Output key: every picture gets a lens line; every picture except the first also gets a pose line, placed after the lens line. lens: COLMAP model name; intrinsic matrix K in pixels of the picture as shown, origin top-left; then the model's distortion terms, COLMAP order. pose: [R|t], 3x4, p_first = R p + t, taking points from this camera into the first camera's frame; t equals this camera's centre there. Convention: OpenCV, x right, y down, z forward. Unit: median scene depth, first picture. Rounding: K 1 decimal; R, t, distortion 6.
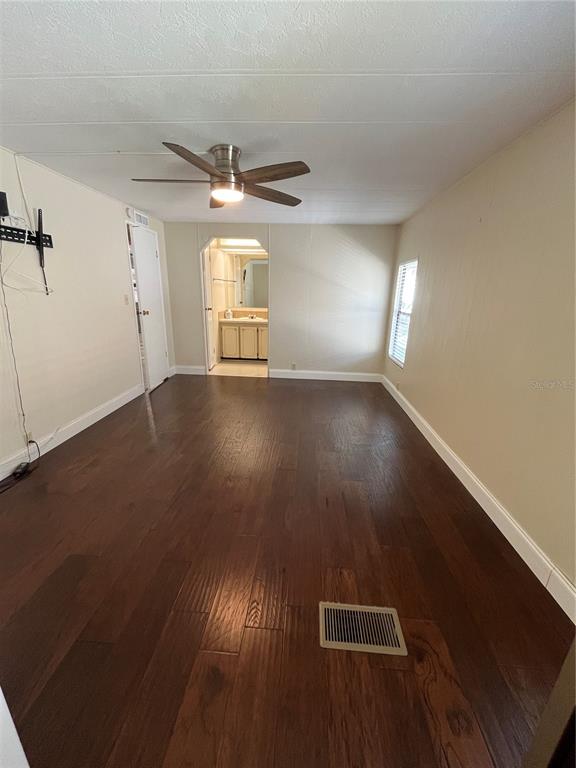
lens RADIAL K [[310.7, 0, 288.6], [0, 310.7, 386.0], [0, 0, 1]] dist [-0.005882, 0.000415]
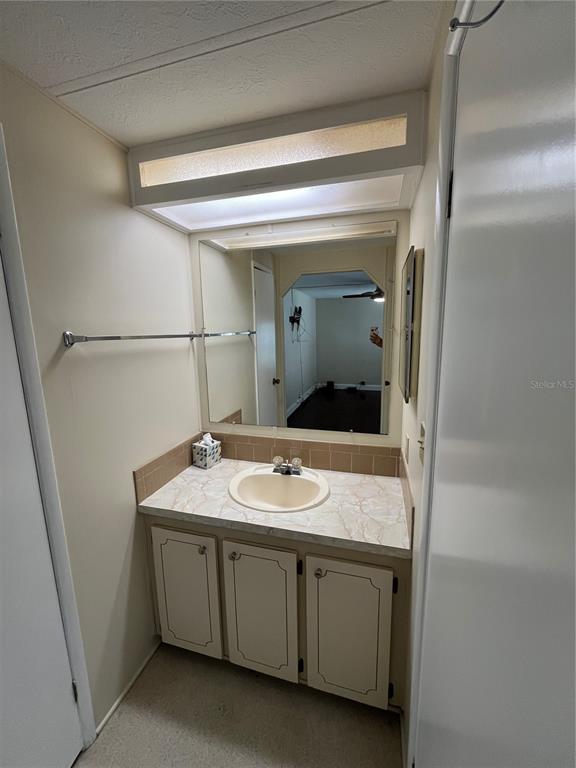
lens RADIAL K [[310.7, 0, 288.3], [0, 310.7, 382.6], [0, 0, 1]] dist [-0.005882, 0.000415]
pose [[0.976549, 0.002636, -0.215279, -0.062060], [-0.023440, 0.995283, -0.094144, -0.280811], [0.214015, 0.096982, 0.972004, 0.773090]]
